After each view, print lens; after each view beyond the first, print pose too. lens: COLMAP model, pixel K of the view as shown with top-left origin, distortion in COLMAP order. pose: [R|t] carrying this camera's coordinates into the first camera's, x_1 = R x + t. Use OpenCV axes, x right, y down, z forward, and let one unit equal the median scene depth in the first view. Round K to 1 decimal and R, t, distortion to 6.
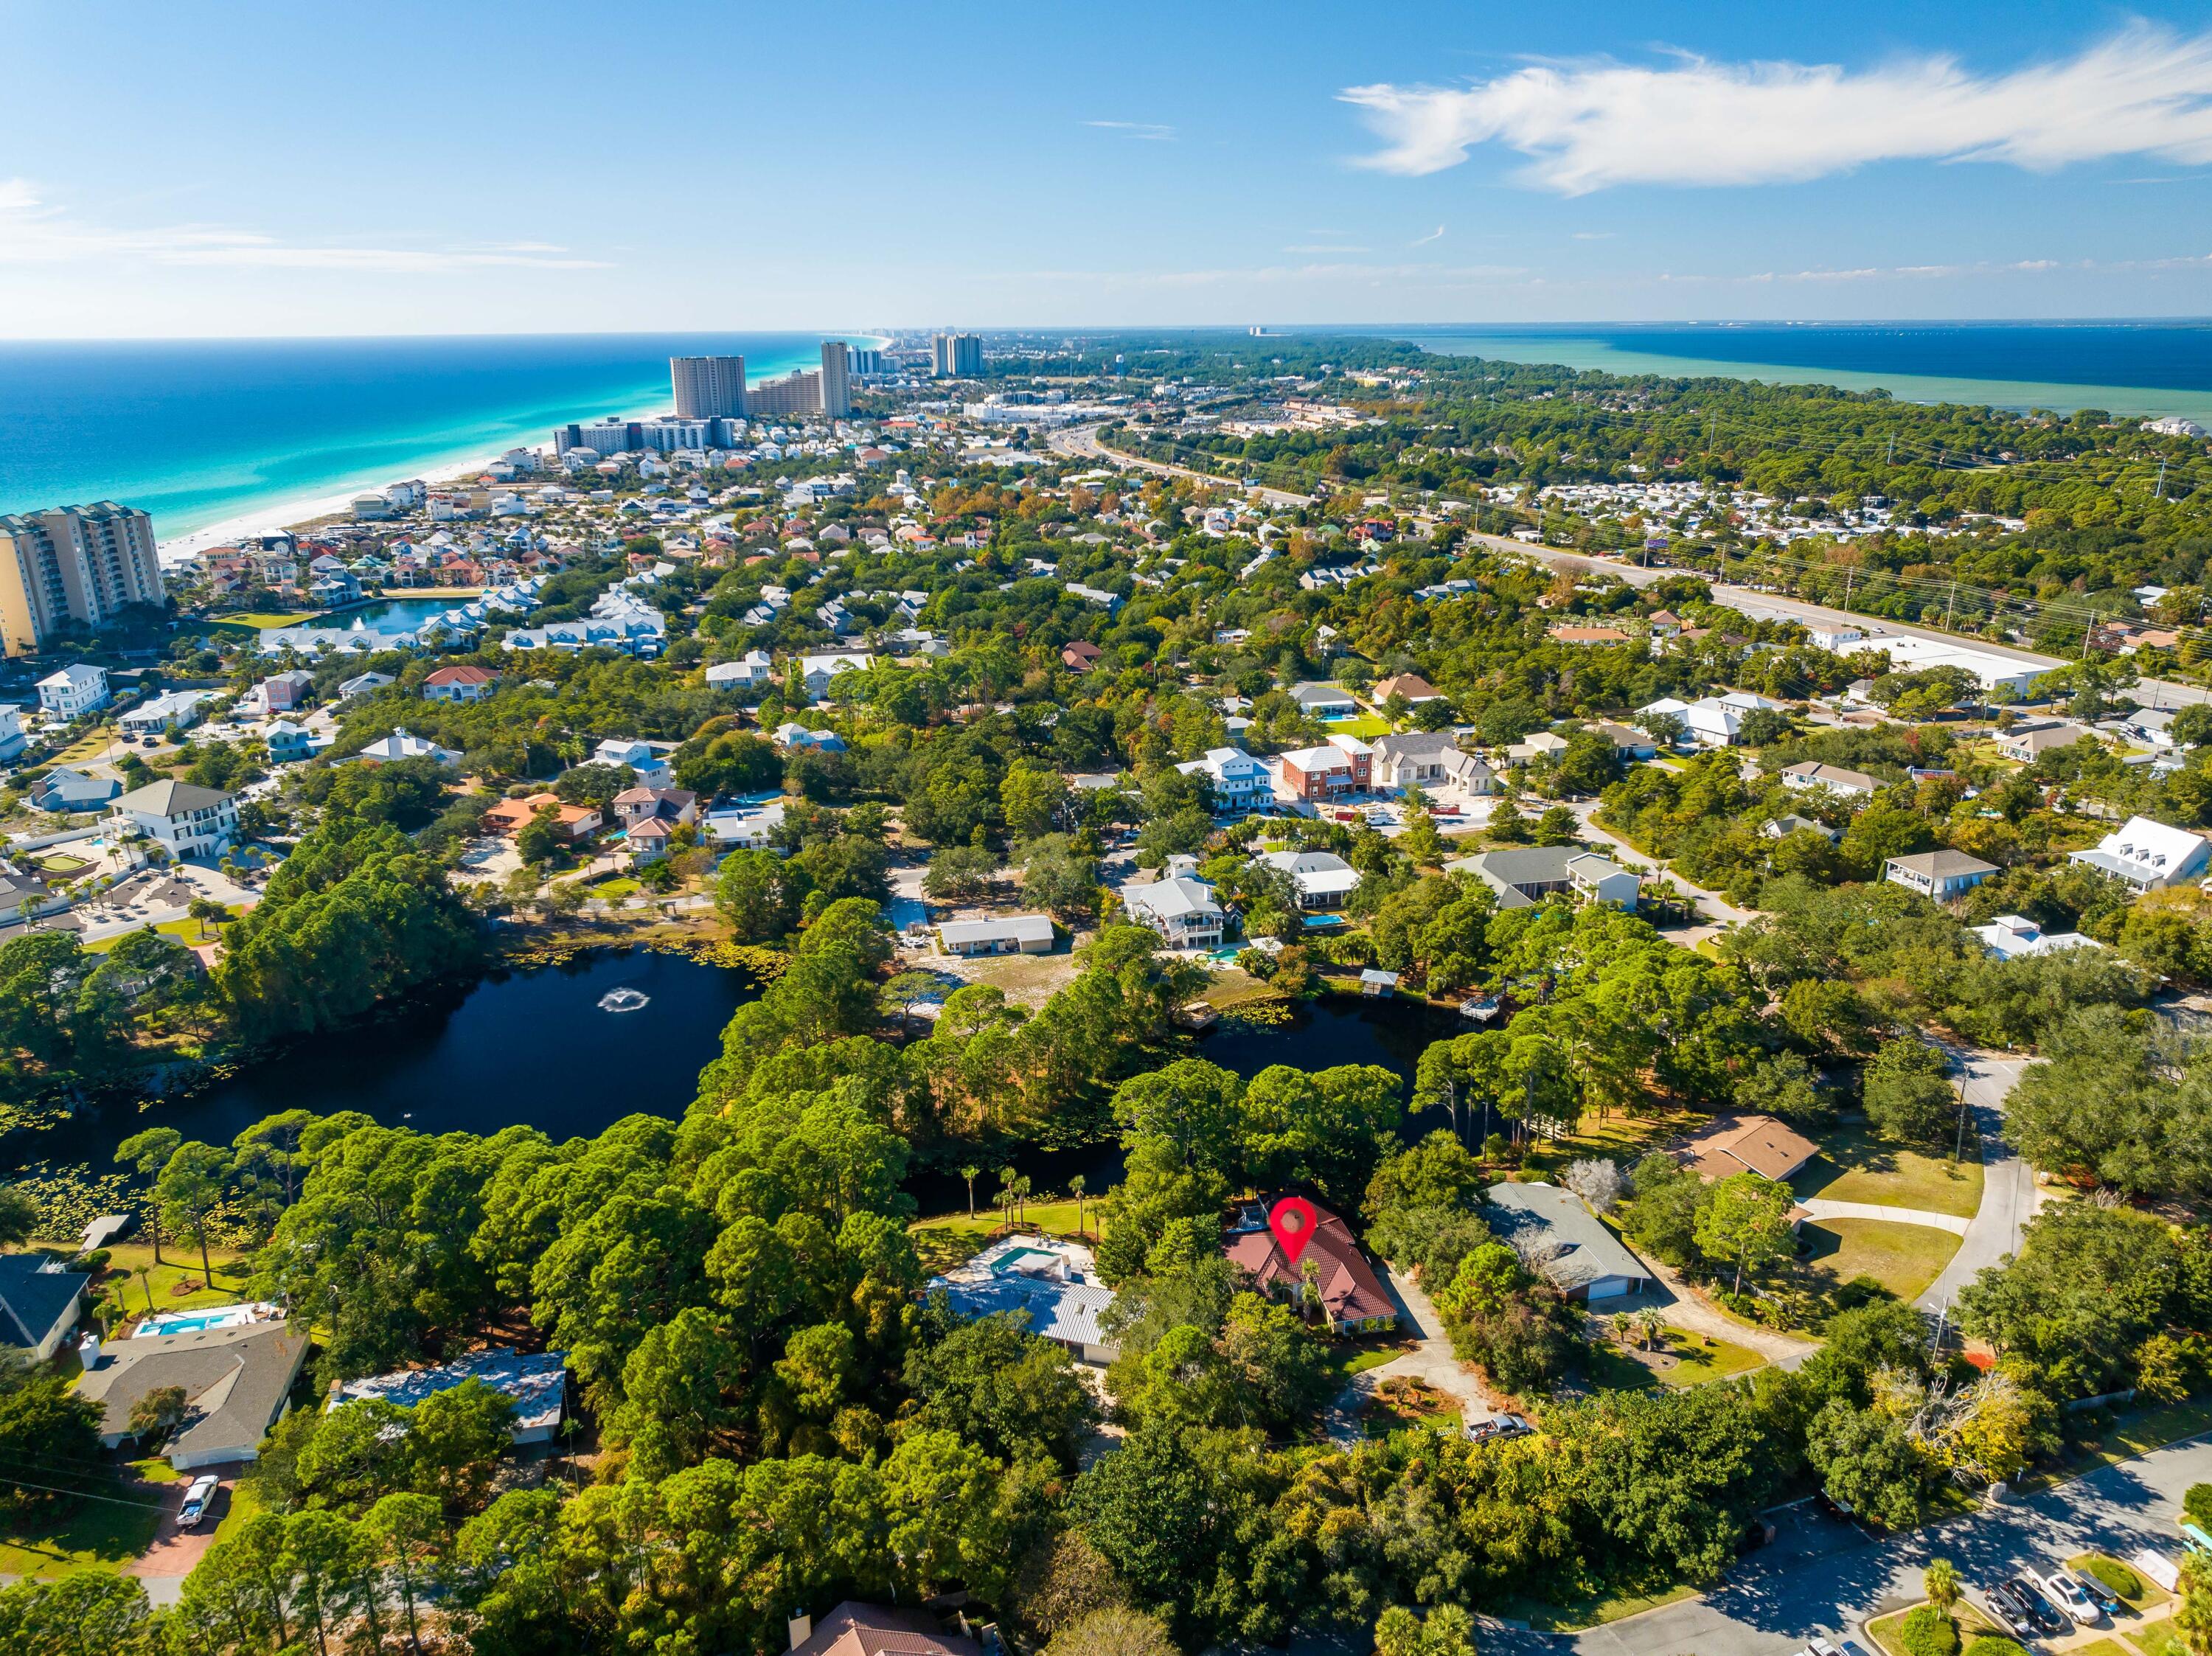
lens RADIAL K [[1540.3, 0, 1106.0], [0, 1540.3, 828.0], [0, 0, 1]] dist [0.003120, -0.006041]
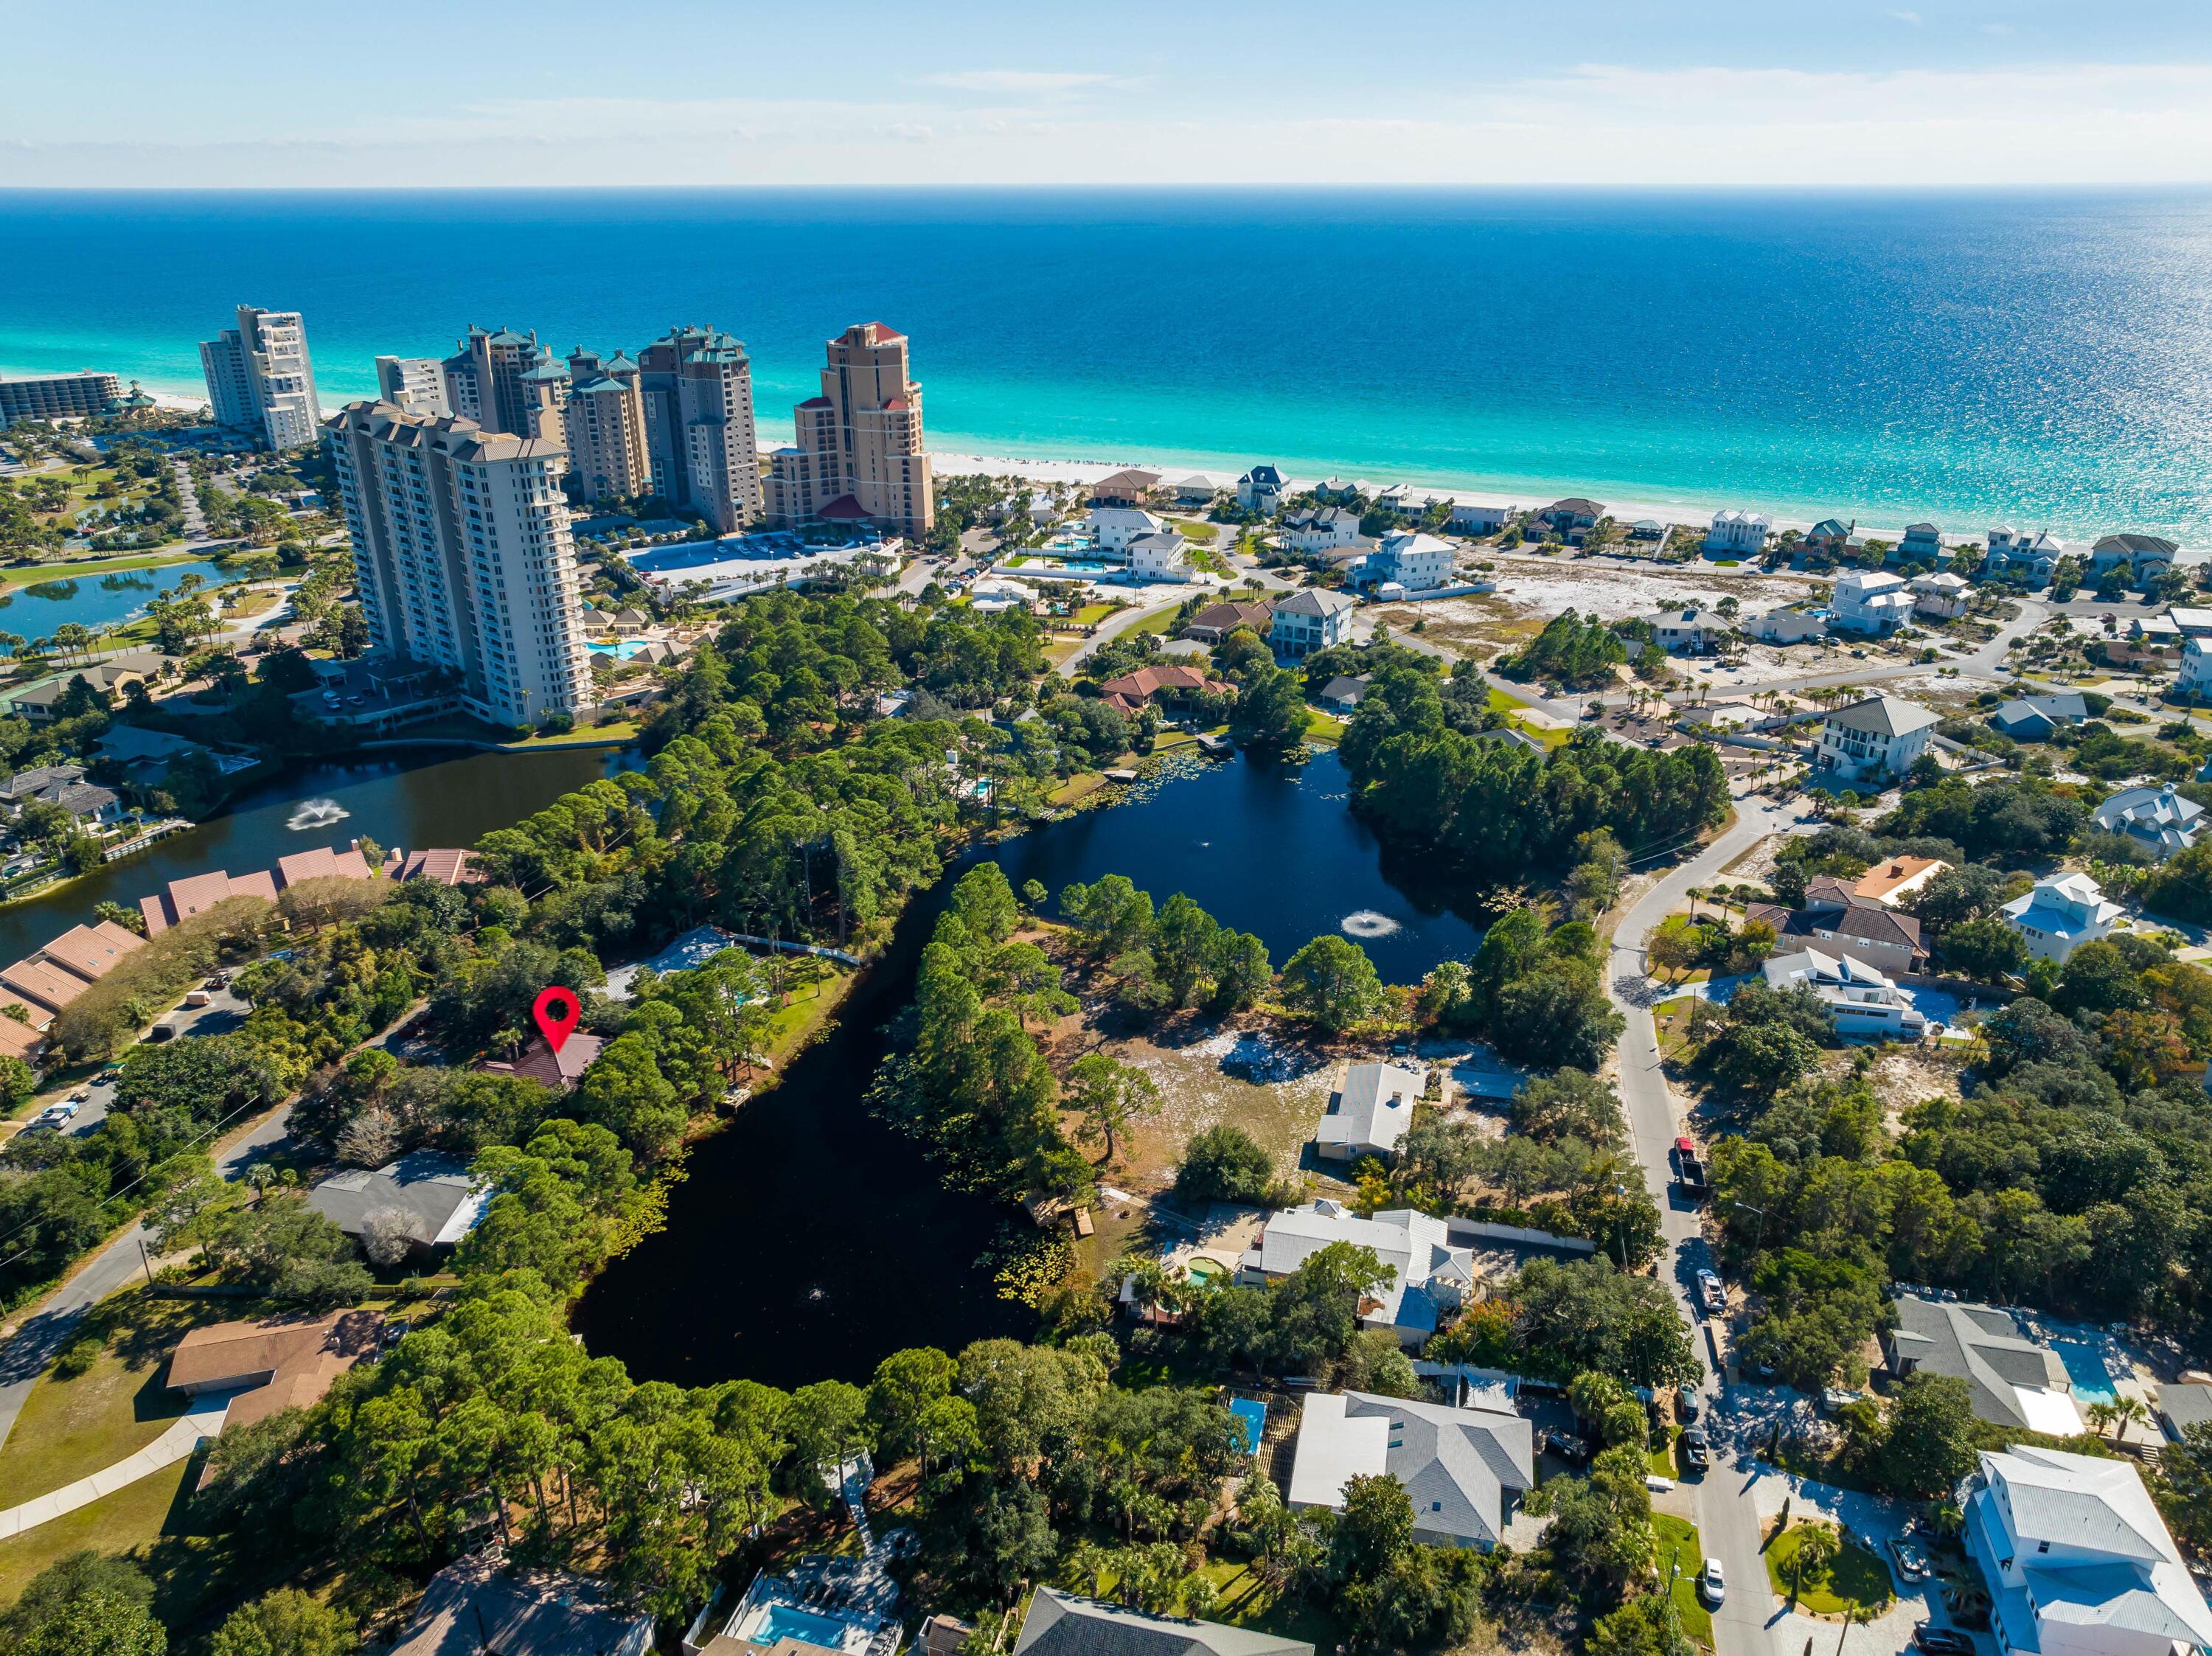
lens RADIAL K [[1549.9, 0, 1106.0], [0, 1549.9, 828.0], [0, 0, 1]] dist [0.000734, -0.004350]
pose [[-0.447786, 0.355691, -0.820349, 0.478702], [-0.276129, 0.817615, 0.505231, -0.336176], [0.850435, 0.452757, -0.267900, 0.896168]]
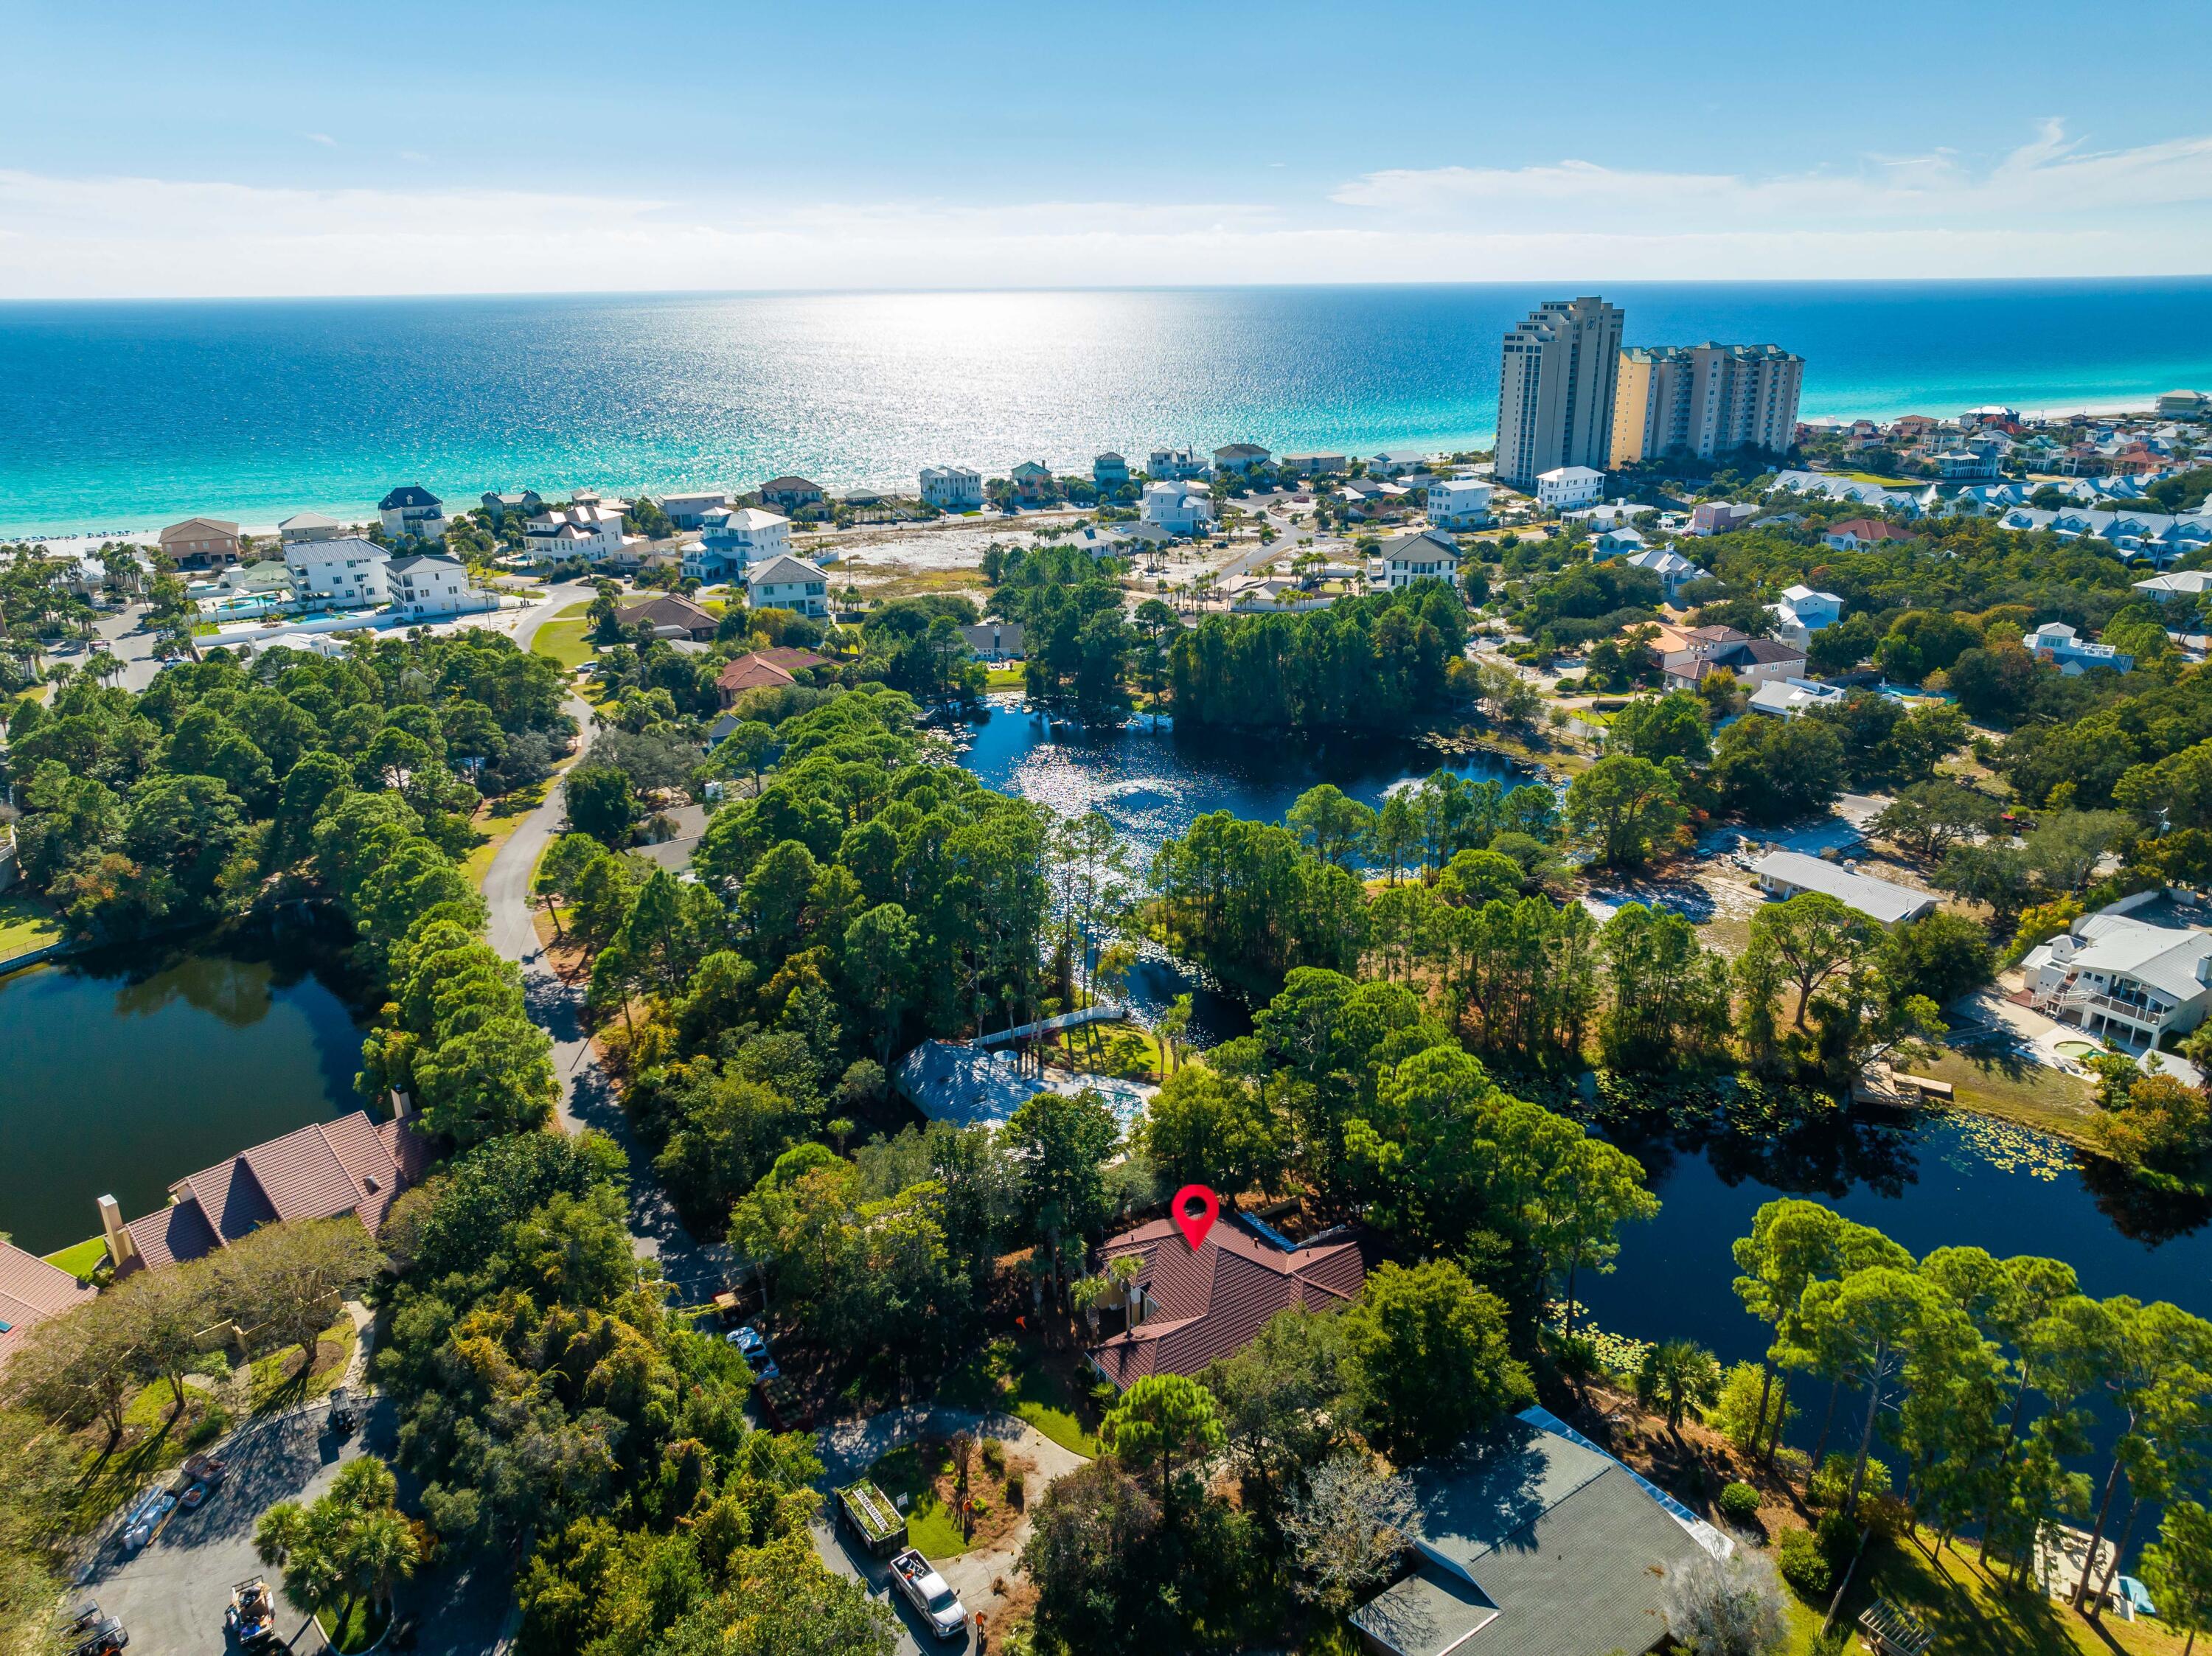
lens RADIAL K [[1547.2, 0, 1106.0], [0, 1547.2, 828.0], [0, 0, 1]] dist [-0.004402, 0.001178]
pose [[0.375017, 0.314044, -0.872203, 0.333182], [-0.284841, 0.934390, 0.213964, -0.007844], [0.882172, 0.168200, 0.439865, 0.366521]]
